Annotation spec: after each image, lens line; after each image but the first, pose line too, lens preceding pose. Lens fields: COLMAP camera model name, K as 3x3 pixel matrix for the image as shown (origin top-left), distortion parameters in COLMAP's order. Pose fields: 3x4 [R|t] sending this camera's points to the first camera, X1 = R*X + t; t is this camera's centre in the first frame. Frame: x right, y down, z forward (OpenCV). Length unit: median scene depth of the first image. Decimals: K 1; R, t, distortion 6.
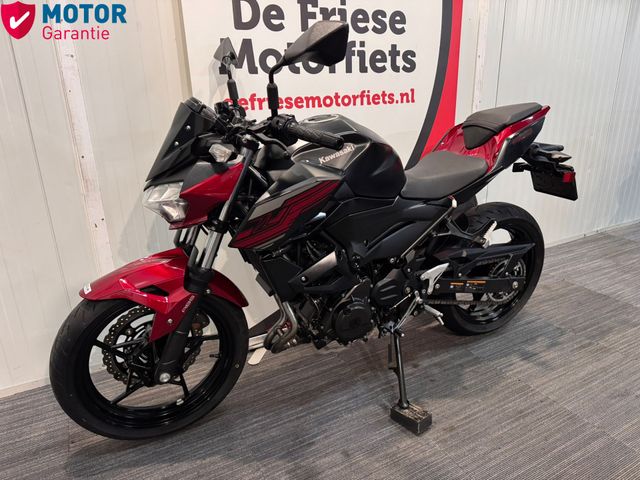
lens RADIAL K [[447.6, 0, 319.2], [0, 447.6, 245.7], [0, 0, 1]] dist [0.058347, -0.043615]
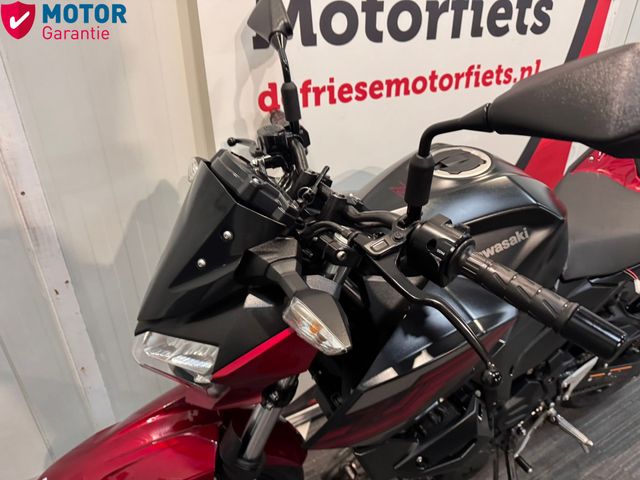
lens RADIAL K [[456.0, 0, 320.0], [0, 456.0, 240.0], [0, 0, 1]] dist [-0.002162, -0.004546]
pose [[0.999384, 0.015990, 0.031234, -0.134525], [-0.021328, 0.983641, 0.178871, -0.220817], [-0.027863, -0.179427, 0.983377, 0.347467]]
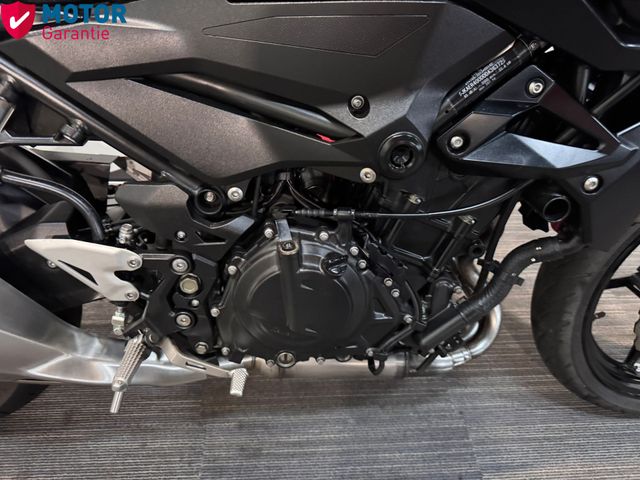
lens RADIAL K [[464.6, 0, 311.5], [0, 464.6, 238.8], [0, 0, 1]] dist [-0.014040, -0.003422]
pose [[0.902029, 0.327857, -0.280809, 0.350317], [-0.195984, 0.890638, 0.410311, -0.062849], [0.384622, -0.315078, 0.867636, 0.505151]]
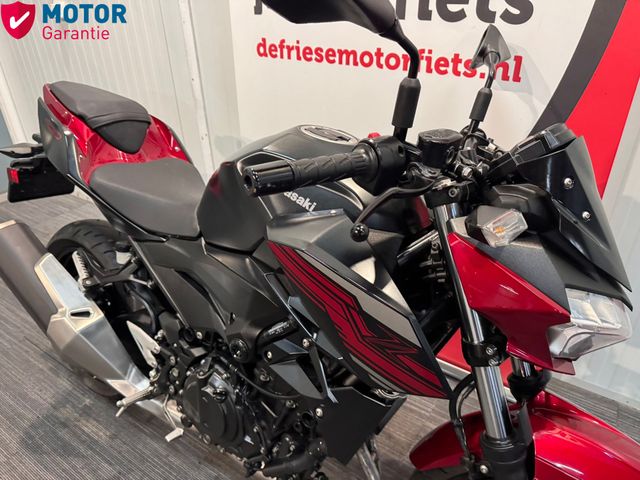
lens RADIAL K [[456.0, 0, 320.0], [0, 456.0, 240.0], [0, 0, 1]] dist [-0.002162, -0.004546]
pose [[0.465651, 0.457627, -0.757461, 0.654953], [-0.281570, 0.888053, 0.363429, -0.309195], [0.838980, 0.044047, 0.542376, 0.568144]]
